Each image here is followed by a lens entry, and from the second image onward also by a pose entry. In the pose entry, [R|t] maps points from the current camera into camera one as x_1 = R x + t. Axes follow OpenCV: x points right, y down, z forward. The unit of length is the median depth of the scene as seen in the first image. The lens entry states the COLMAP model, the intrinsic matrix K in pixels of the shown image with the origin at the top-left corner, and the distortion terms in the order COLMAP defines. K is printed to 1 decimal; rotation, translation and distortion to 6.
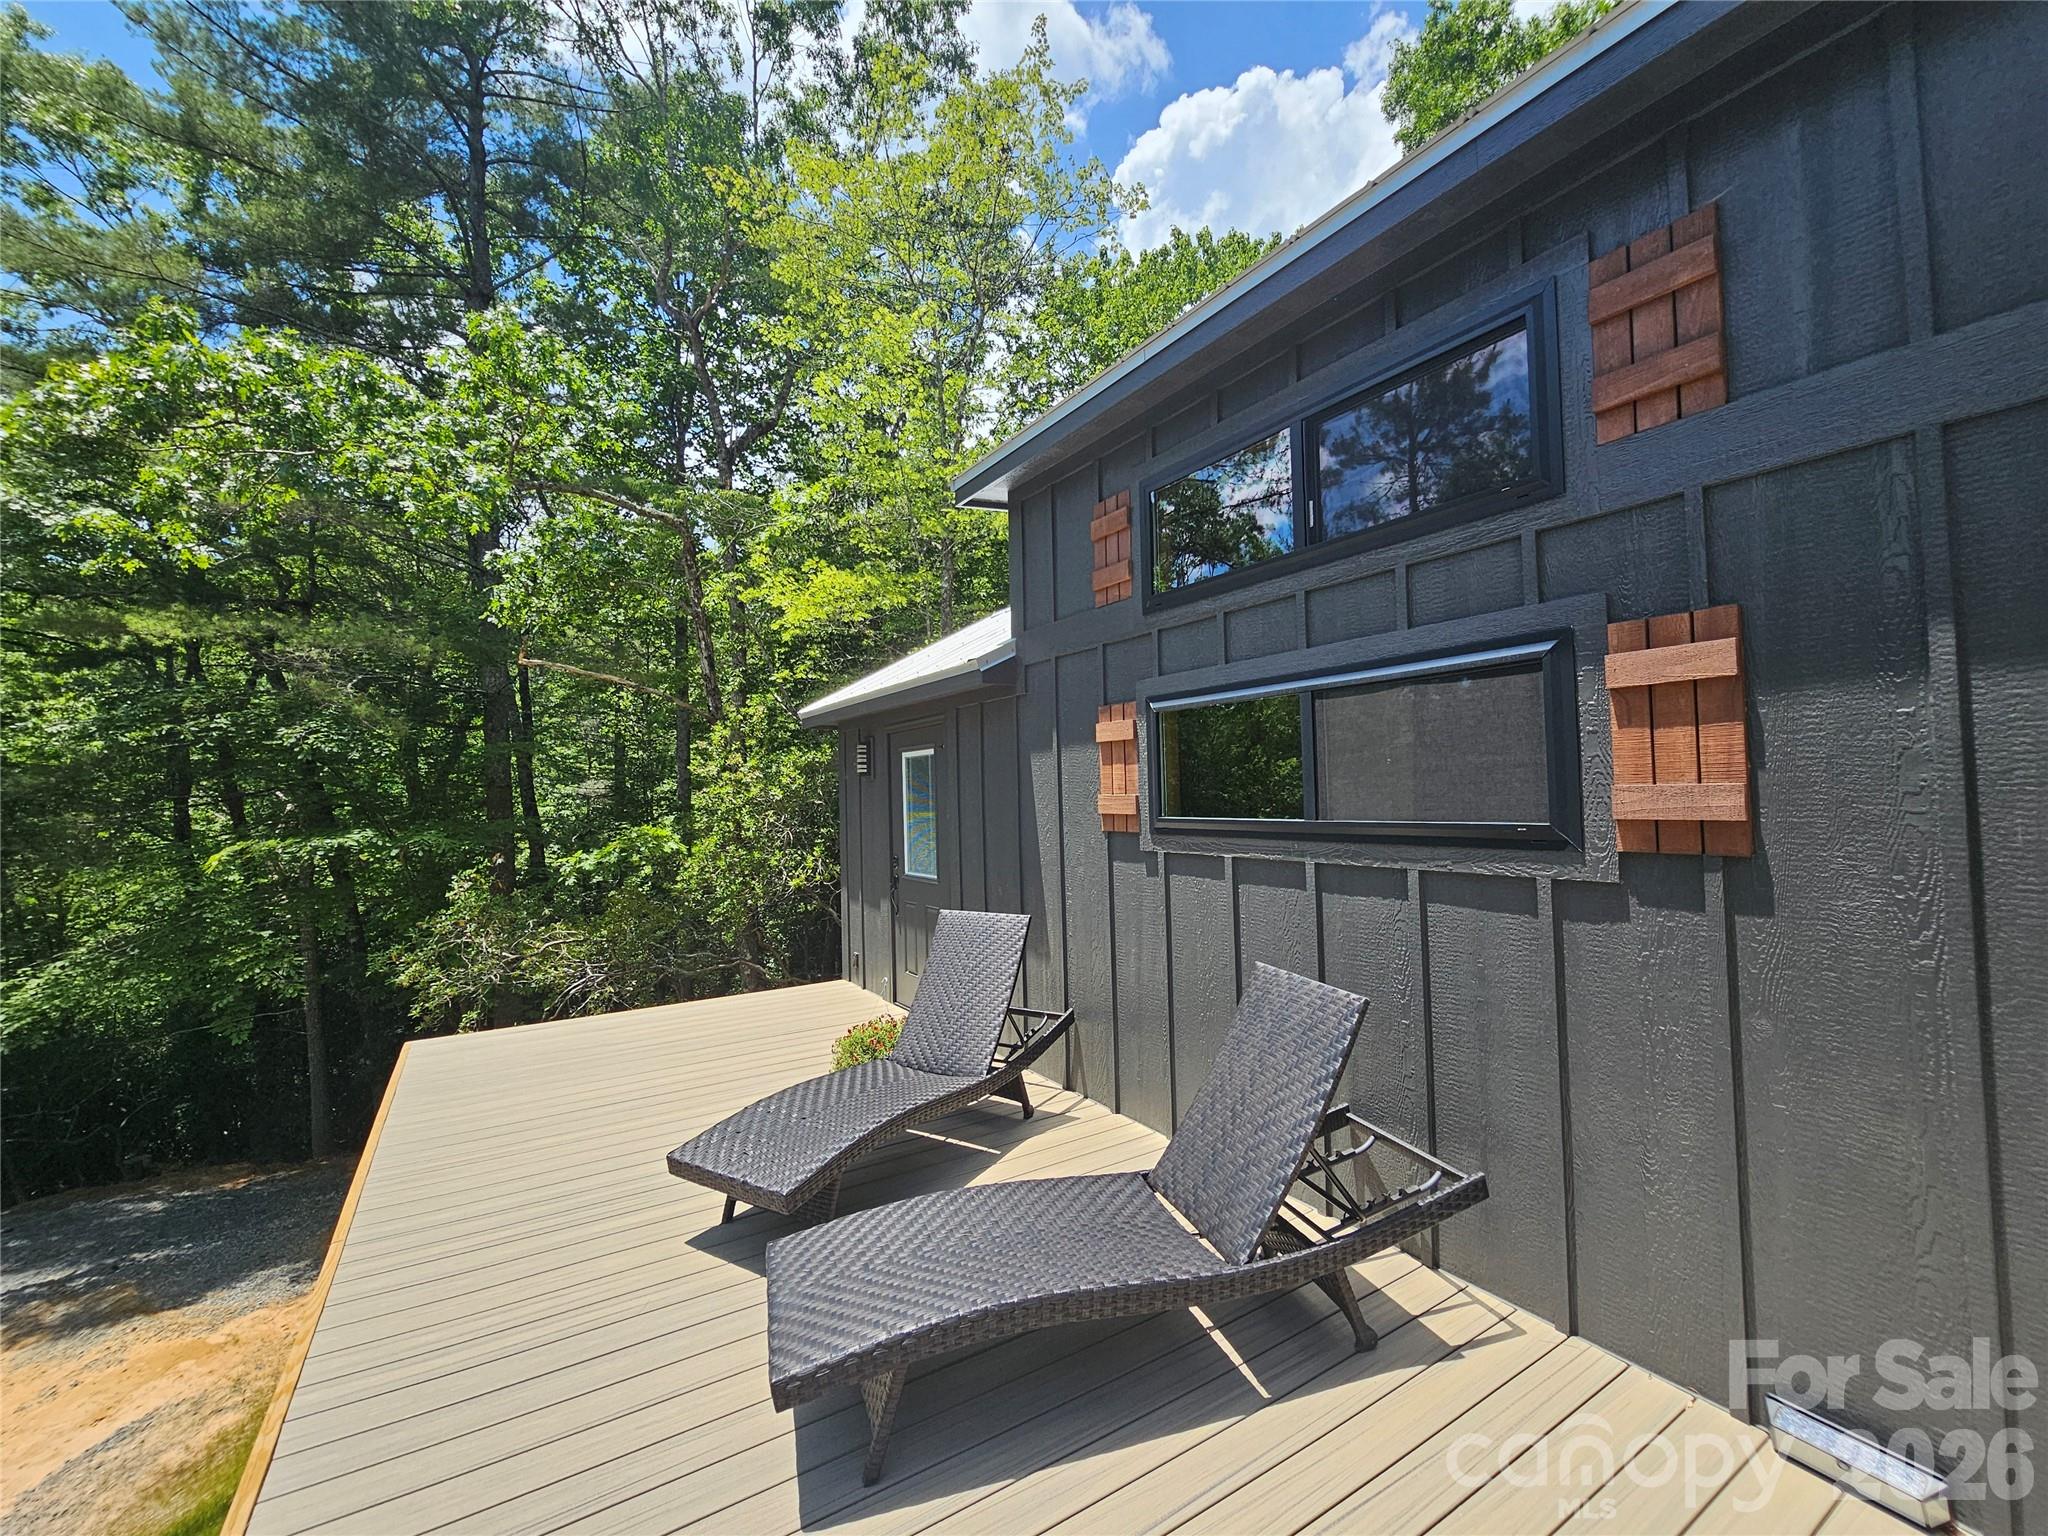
lens RADIAL K [[835.0, 0, 1022.2], [0, 835.0, 771.4], [0, 0, 1]] dist [-0.007534, 0.000536]
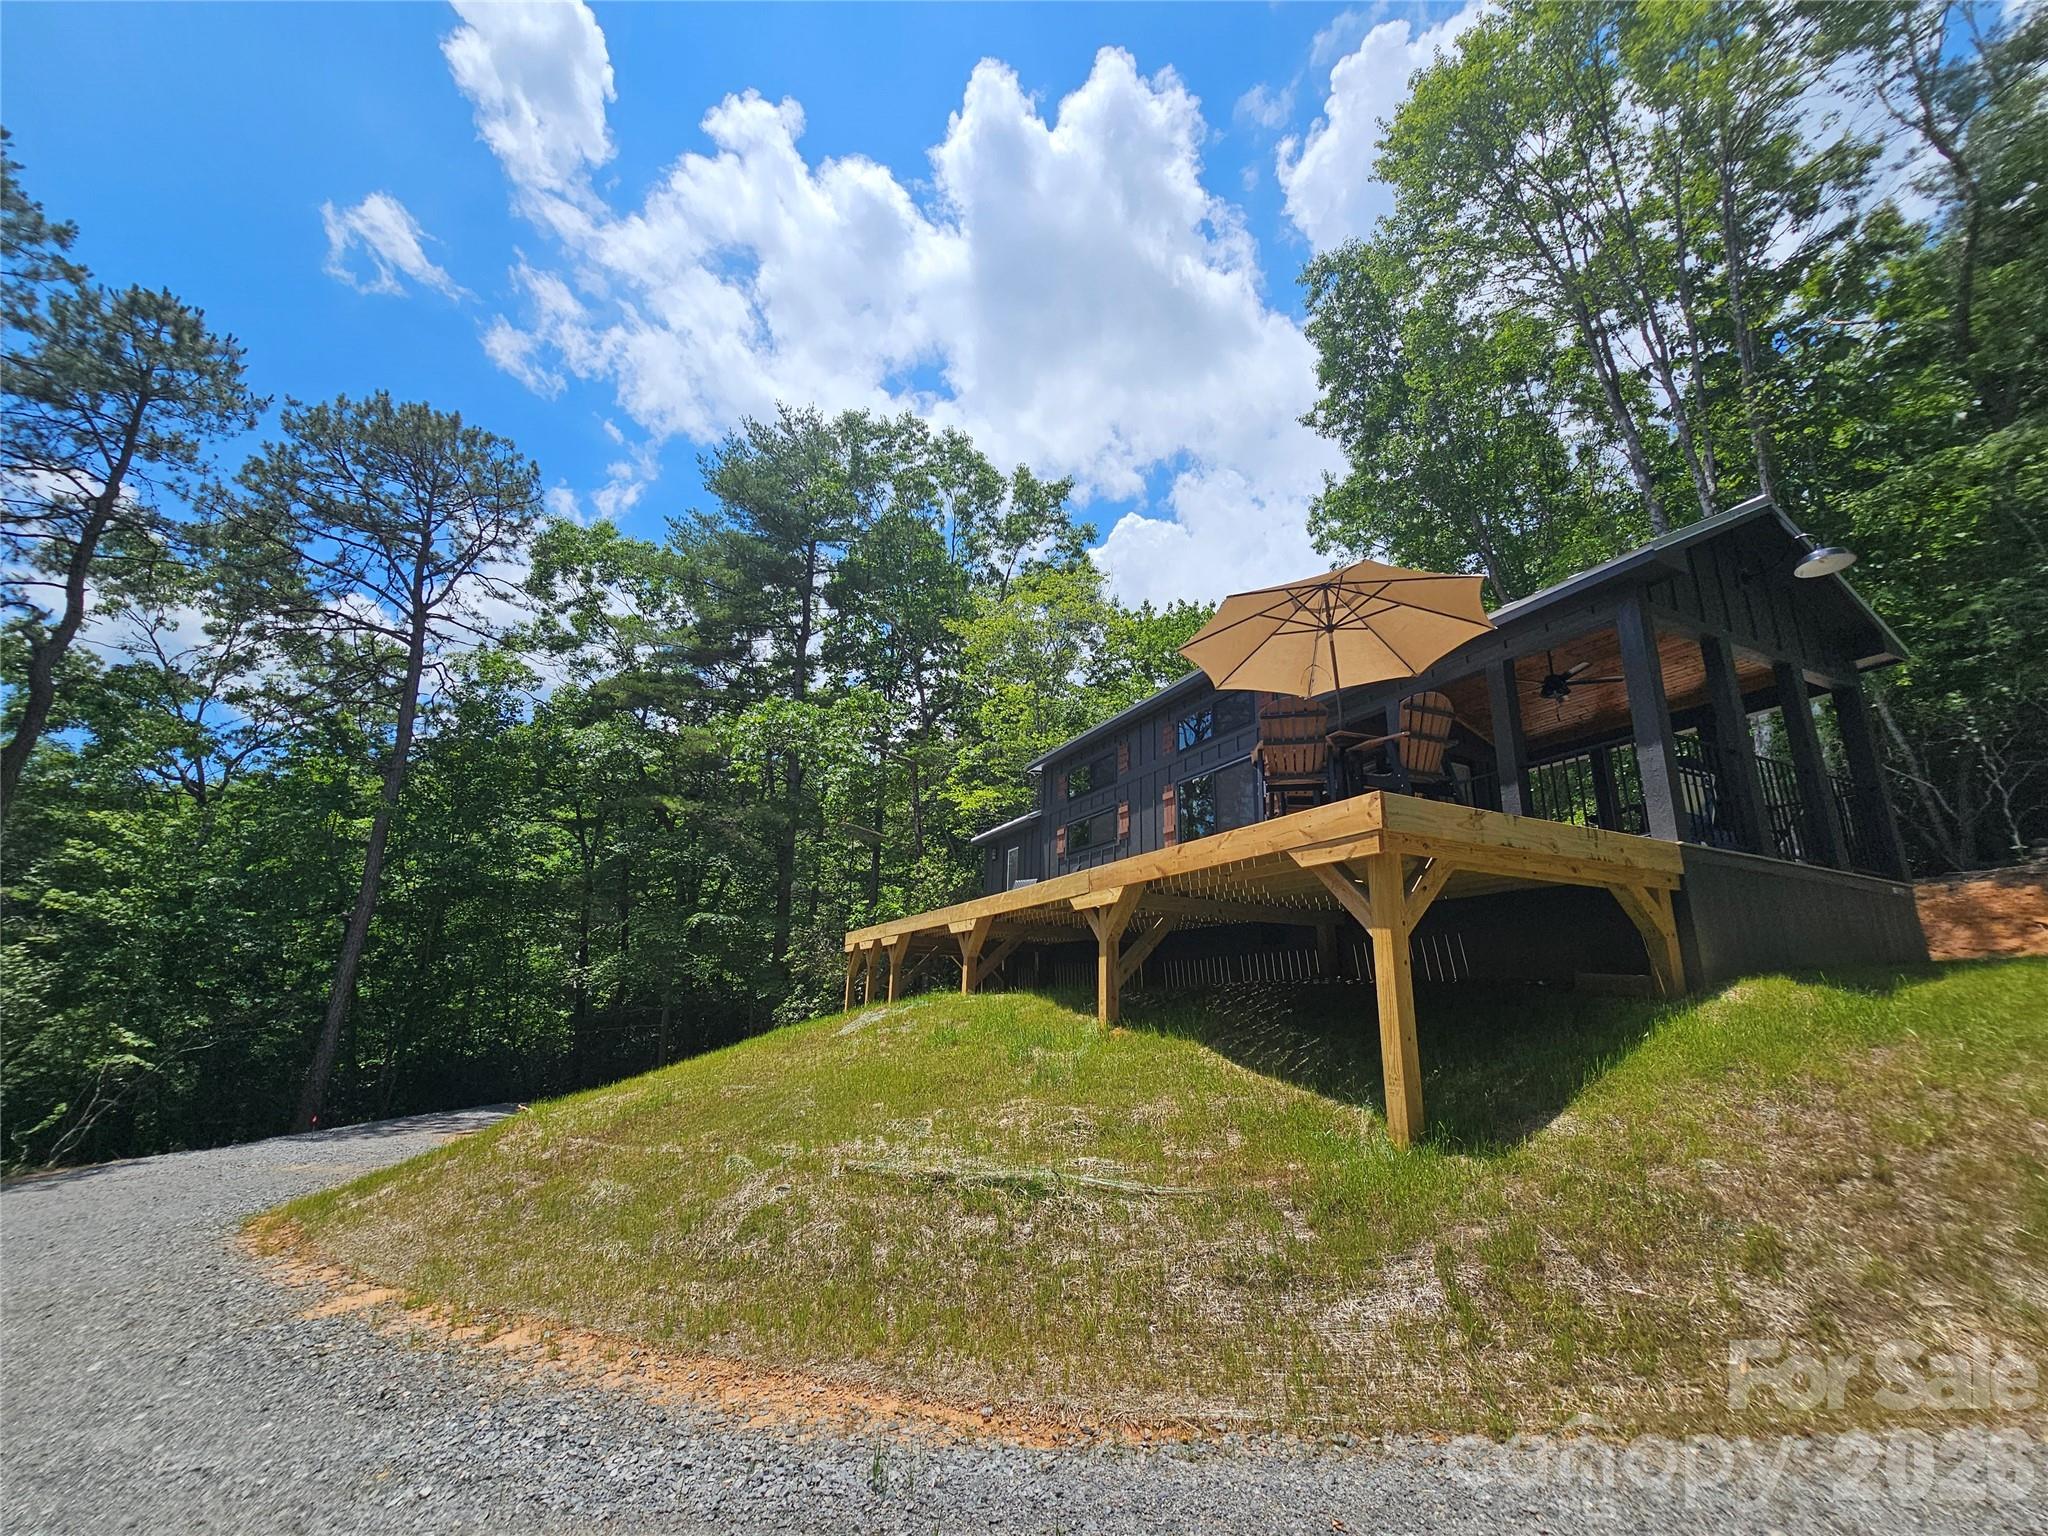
lens RADIAL K [[835.0, 0, 1020.2], [0, 835.0, 780.1], [0, 0, 1]] dist [-0.007534, 0.000536]
pose [[0.989084, 0.021421, -0.145786, 0.192794], [-0.054739, 0.971991, -0.228553, 0.245704], [0.136807, 0.234039, 0.962554, -1.127943]]
